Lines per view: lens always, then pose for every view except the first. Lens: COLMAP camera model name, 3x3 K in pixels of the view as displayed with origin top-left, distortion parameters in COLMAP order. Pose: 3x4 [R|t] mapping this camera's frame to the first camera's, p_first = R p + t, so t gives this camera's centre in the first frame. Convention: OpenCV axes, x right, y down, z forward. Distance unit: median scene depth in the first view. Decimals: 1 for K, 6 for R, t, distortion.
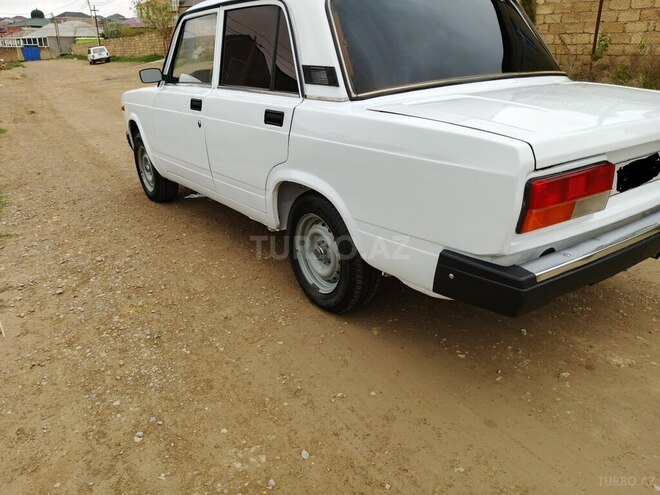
lens RADIAL K [[535.6, 0, 330.0], [0, 535.6, 247.5], [0, 0, 1]] dist [0.005210, -0.025282]
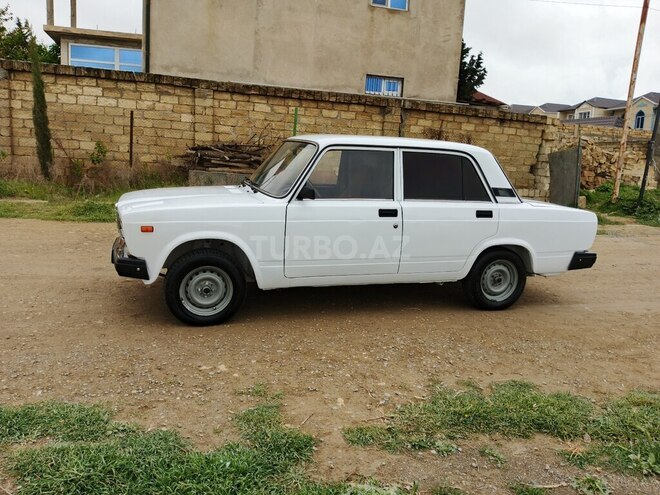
lens RADIAL K [[528.3, 0, 330.0], [0, 528.3, 247.5], [0, 0, 1]] dist [0.091625, -0.176961]
pose [[0.286918, -0.125134, 0.949747, -1.962397], [0.278559, 0.959489, 0.042265, -0.345266], [-0.916560, 0.252434, 0.310152, 0.911226]]
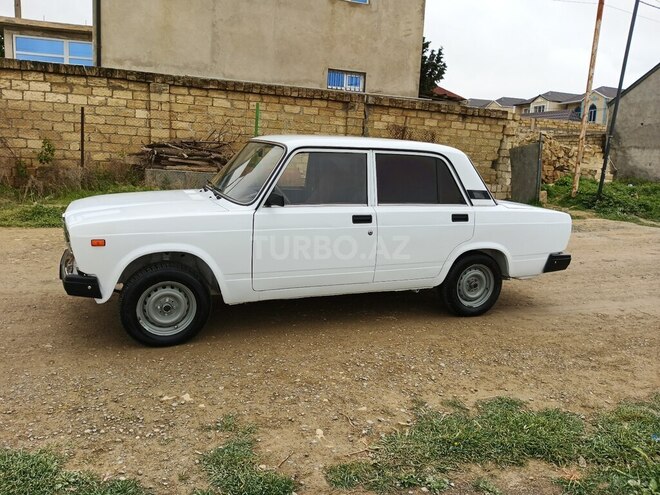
lens RADIAL K [[528.3, 0, 330.0], [0, 528.3, 247.5], [0, 0, 1]] dist [0.091625, -0.176961]
pose [[0.216794, -0.140588, 0.966041, -1.865138], [0.292652, 0.953423, 0.073076, -0.390163], [-0.931319, 0.266872, 0.247839, 0.953760]]
